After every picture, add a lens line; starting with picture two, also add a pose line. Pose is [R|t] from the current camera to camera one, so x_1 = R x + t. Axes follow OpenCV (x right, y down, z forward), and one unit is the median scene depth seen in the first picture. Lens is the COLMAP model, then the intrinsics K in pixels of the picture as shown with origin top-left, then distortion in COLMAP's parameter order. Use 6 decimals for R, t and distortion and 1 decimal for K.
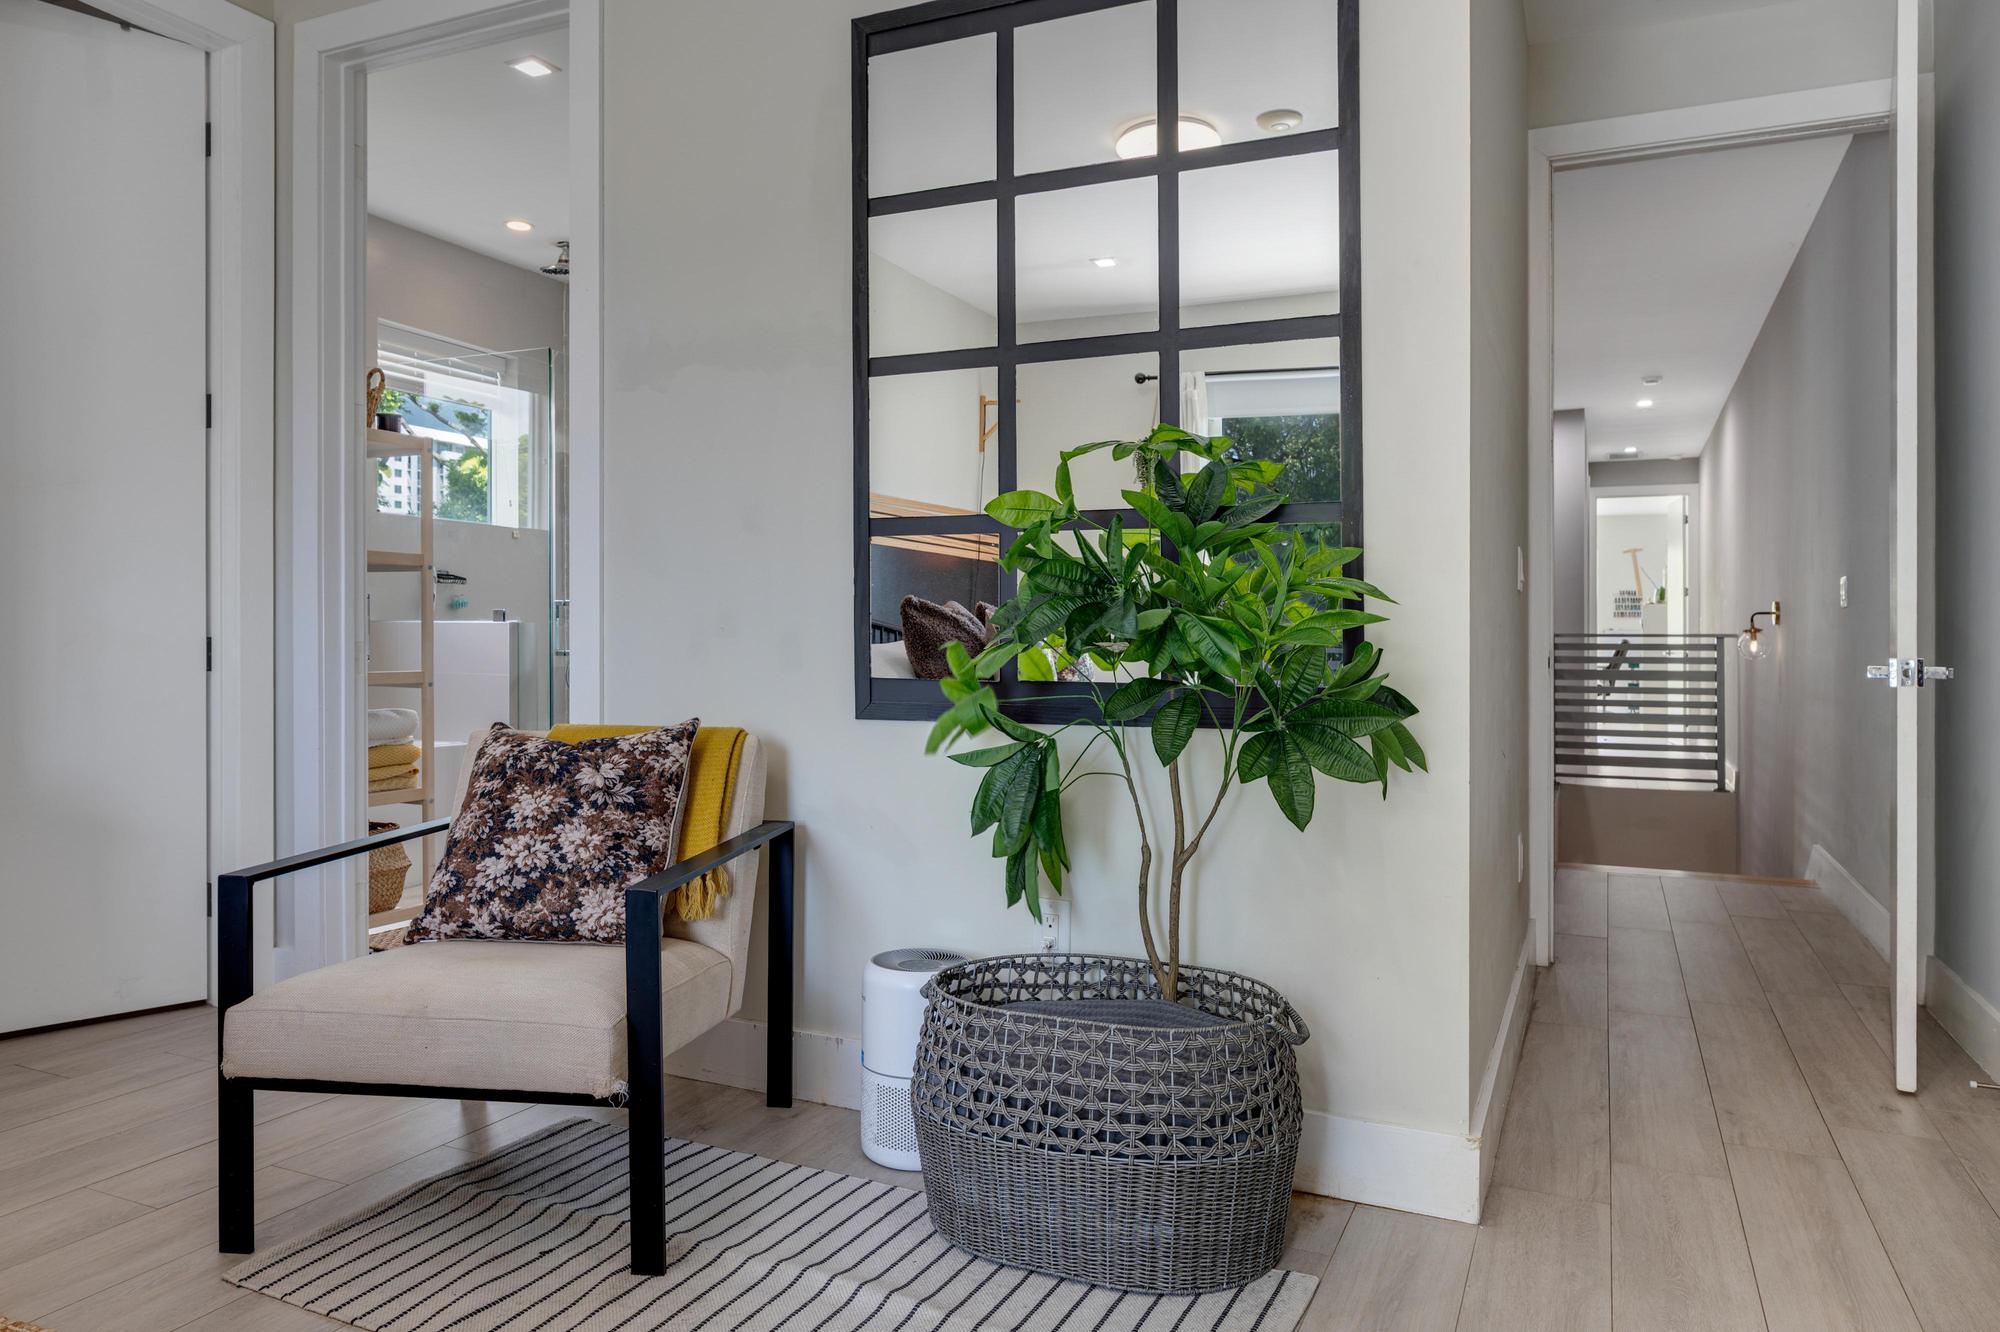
lens RADIAL K [[1319.5, 0, 998.6], [0, 1319.5, 648.0], [0, 0, 1]] dist [-0.007391, 0.000461]
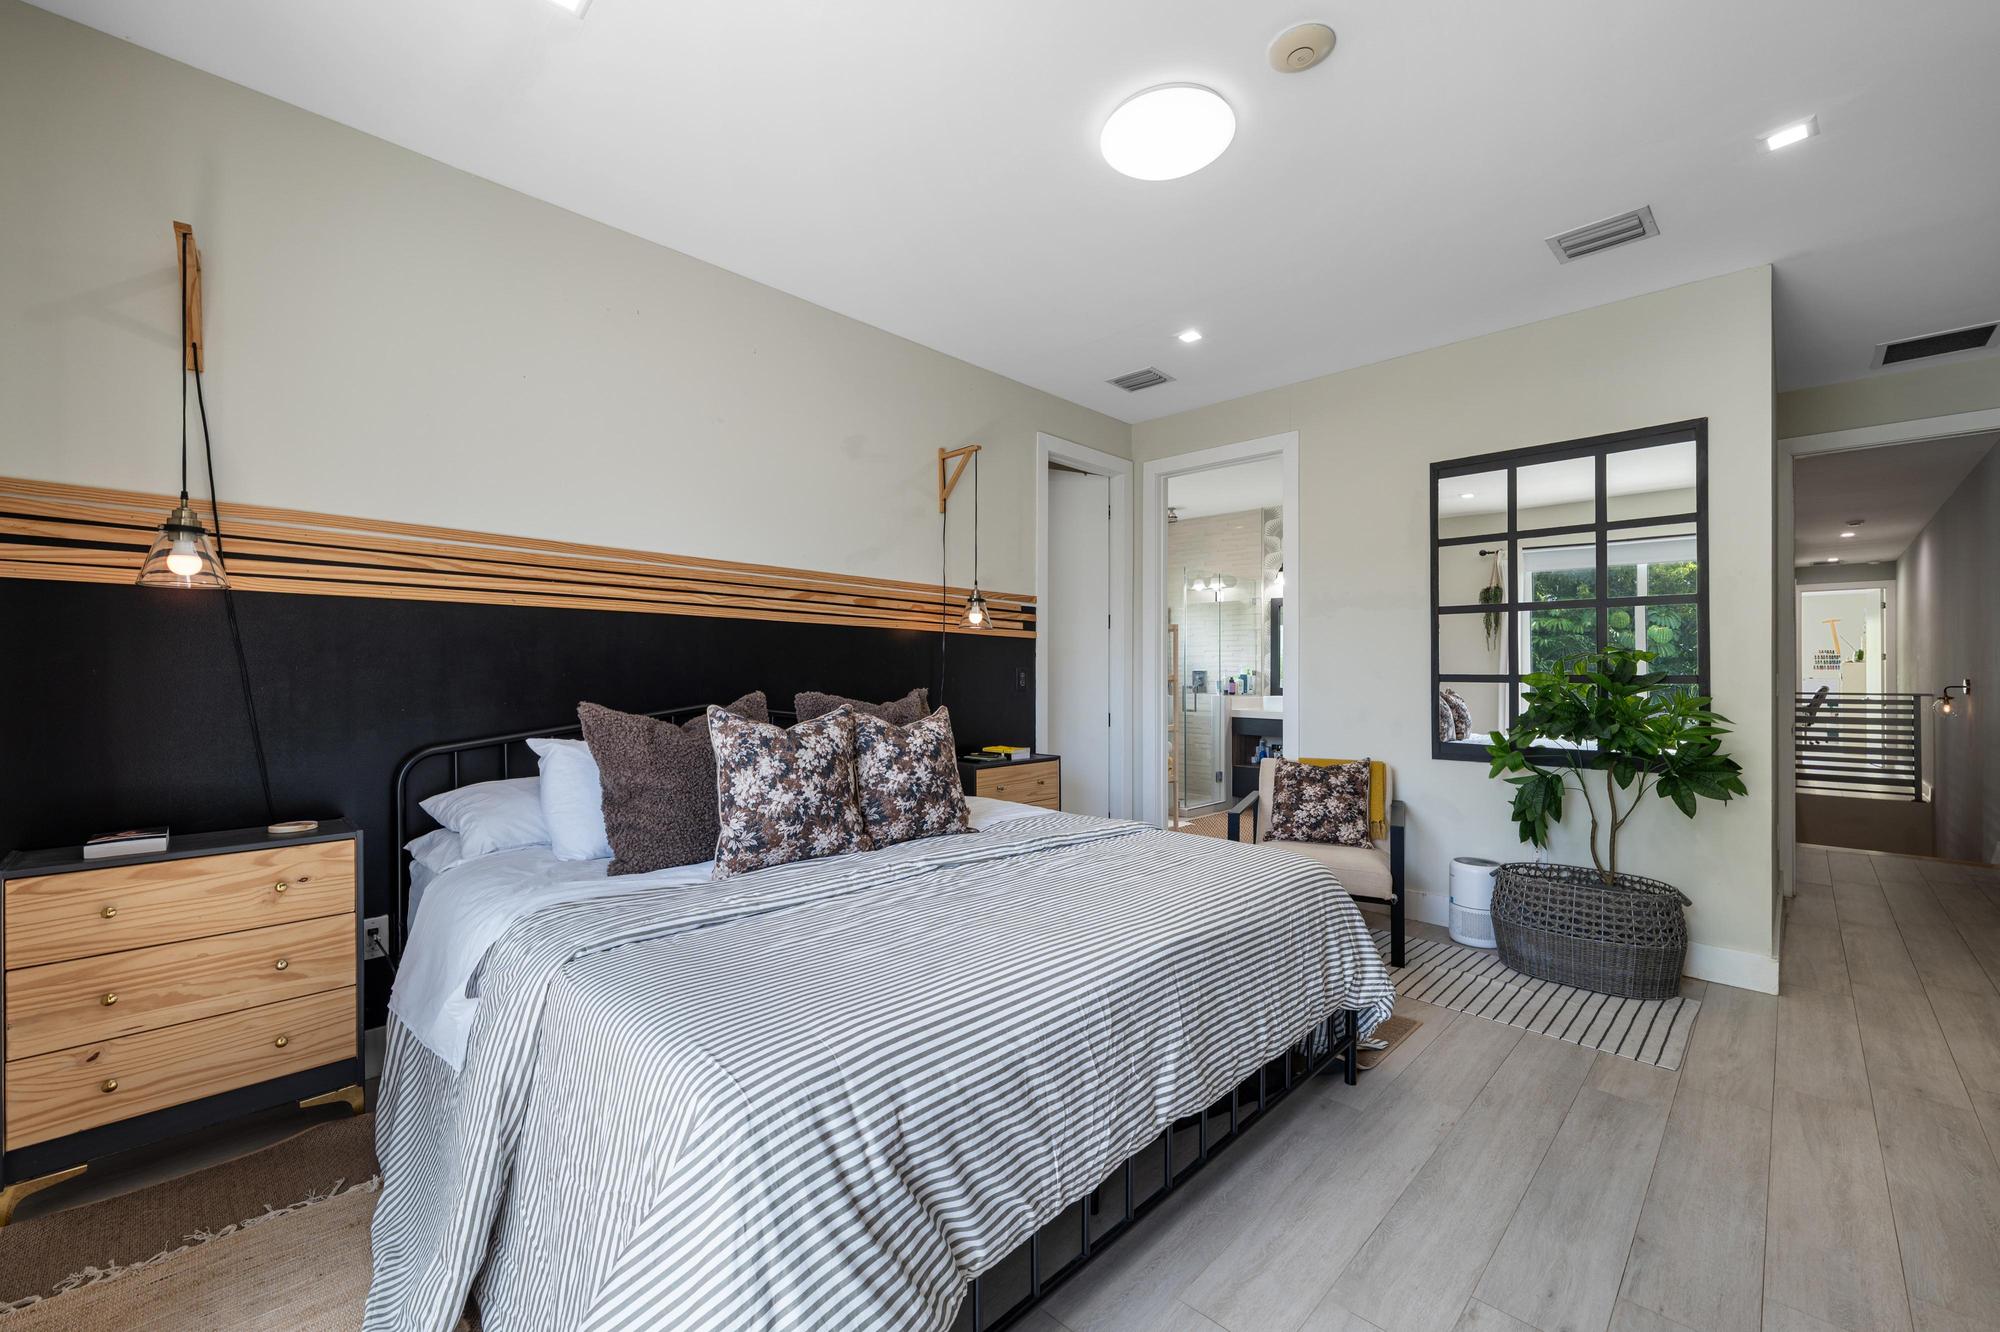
lens RADIAL K [[820.8, 0, 989.5], [0, 820.8, 674.8], [0, 0, 1]] dist [-0.000218, 0.001380]
pose [[0.941578, -0.001778, -0.336791, -0.408047], [0.000555, 0.999993, -0.003726, -0.104231], [0.336795, 0.003321, 0.941572, -0.741328]]
